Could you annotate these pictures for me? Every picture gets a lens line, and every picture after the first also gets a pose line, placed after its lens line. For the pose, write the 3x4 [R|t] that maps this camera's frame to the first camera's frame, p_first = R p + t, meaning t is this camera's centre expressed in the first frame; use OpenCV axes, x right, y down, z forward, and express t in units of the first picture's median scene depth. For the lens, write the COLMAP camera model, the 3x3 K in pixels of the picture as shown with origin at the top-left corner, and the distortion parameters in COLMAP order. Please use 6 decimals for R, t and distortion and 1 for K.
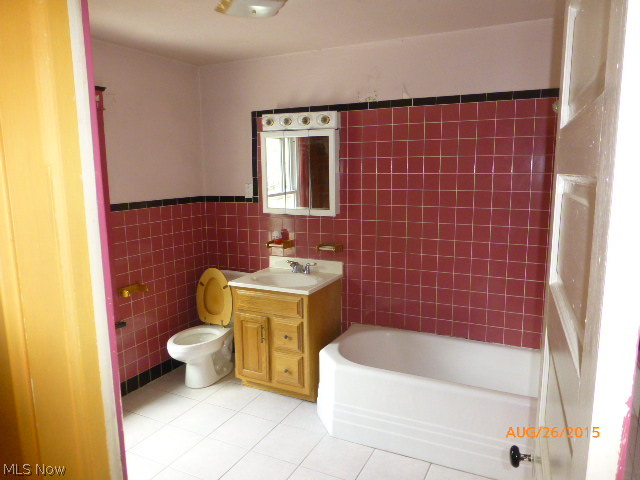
lens RADIAL K [[475.5, 0, 320.0], [0, 475.5, 240.0], [0, 0, 1]] dist [-0.001345, -0.000325]
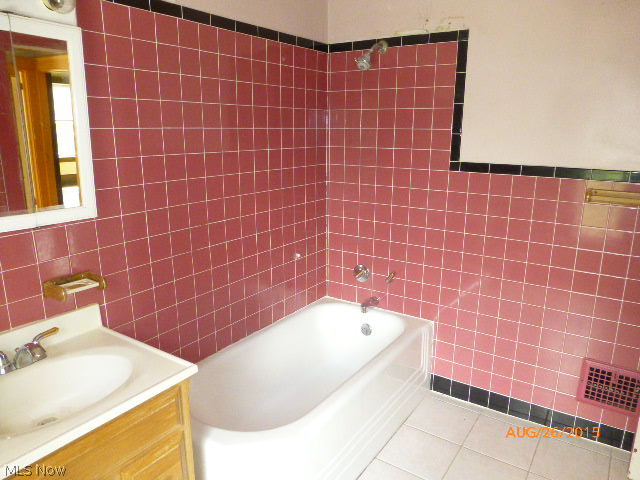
lens RADIAL K [[475.5, 0, 320.0], [0, 475.5, 240.0], [0, 0, 1]] dist [-0.001345, -0.000325]
pose [[0.127309, -0.218669, 0.967459, -0.433853], [0.147056, 0.968777, 0.199616, -0.092939], [-0.980901, 0.116858, 0.155491, 0.691940]]
